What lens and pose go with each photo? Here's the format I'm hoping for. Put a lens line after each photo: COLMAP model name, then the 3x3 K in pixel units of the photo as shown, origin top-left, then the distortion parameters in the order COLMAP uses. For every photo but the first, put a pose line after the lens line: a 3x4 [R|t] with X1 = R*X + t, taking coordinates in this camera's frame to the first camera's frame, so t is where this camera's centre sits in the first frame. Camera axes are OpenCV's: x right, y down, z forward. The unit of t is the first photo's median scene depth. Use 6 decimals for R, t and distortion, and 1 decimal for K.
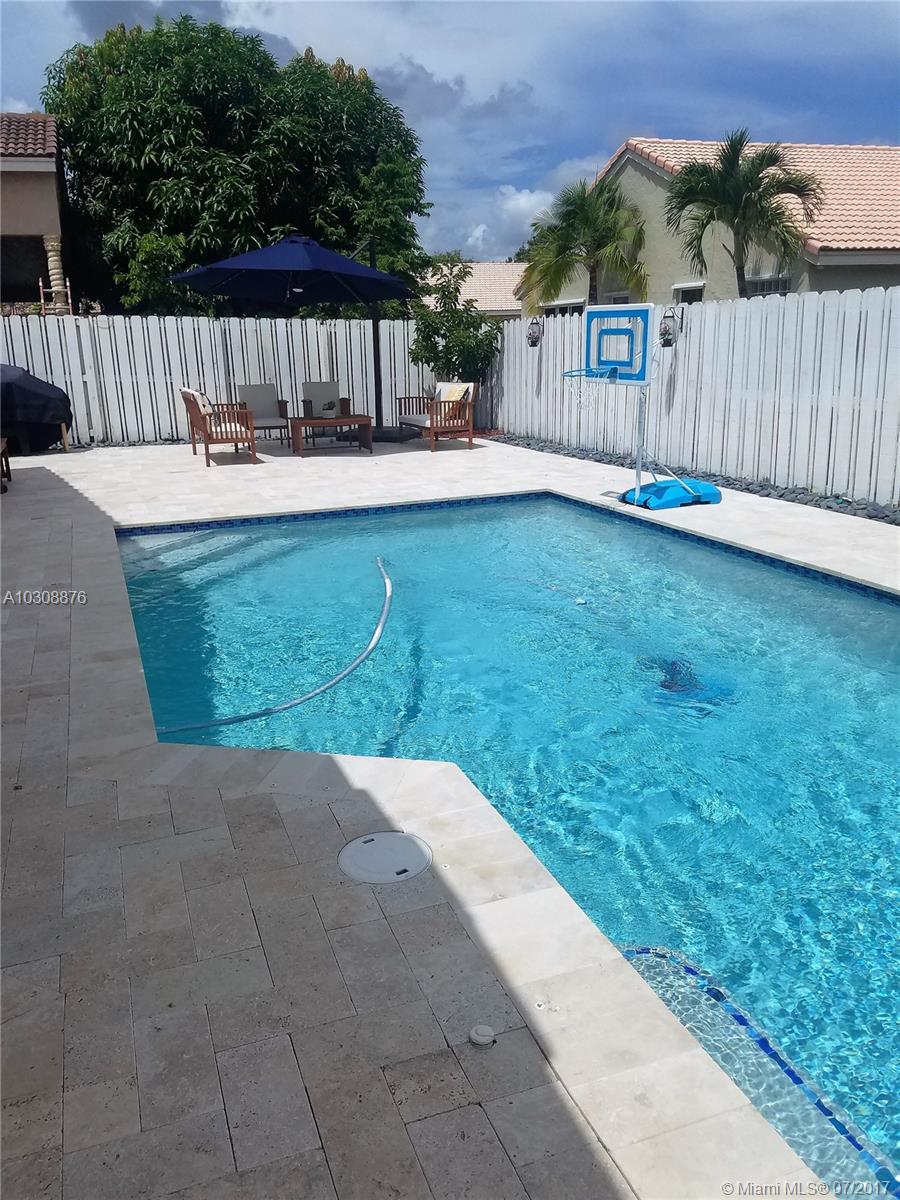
lens RADIAL K [[922.1, 0, 450.0], [0, 922.1, 600.0], [0, 0, 1]] dist [0.183941, -0.293221]
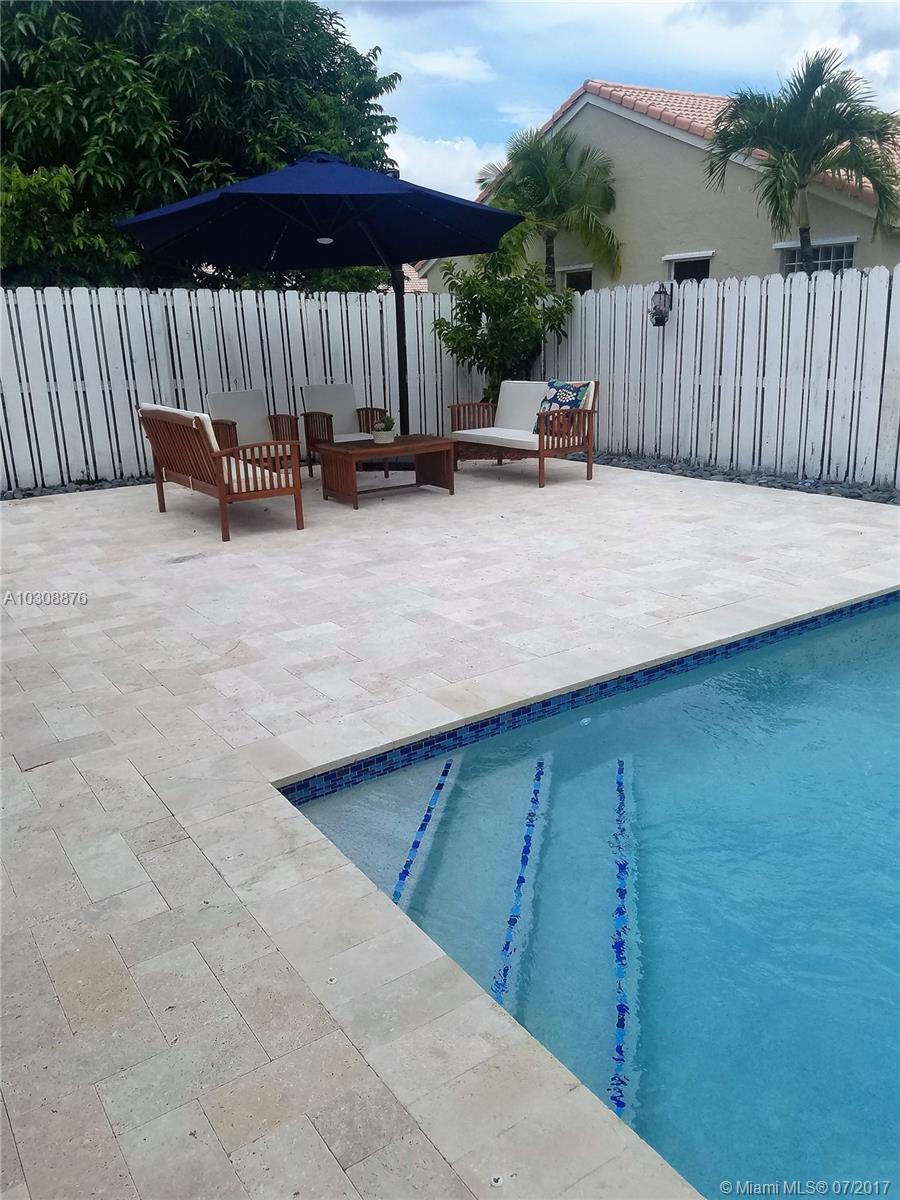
lens RADIAL K [[935.0, 0, 450.0], [0, 935.0, 600.0], [0, 0, 1]] dist [0.108537, -0.165986]
pose [[0.970442, -0.075228, 0.229309, -0.213032], [0.074054, 0.997160, 0.013735, -0.082414], [-0.229691, 0.003652, 0.973257, 0.323761]]
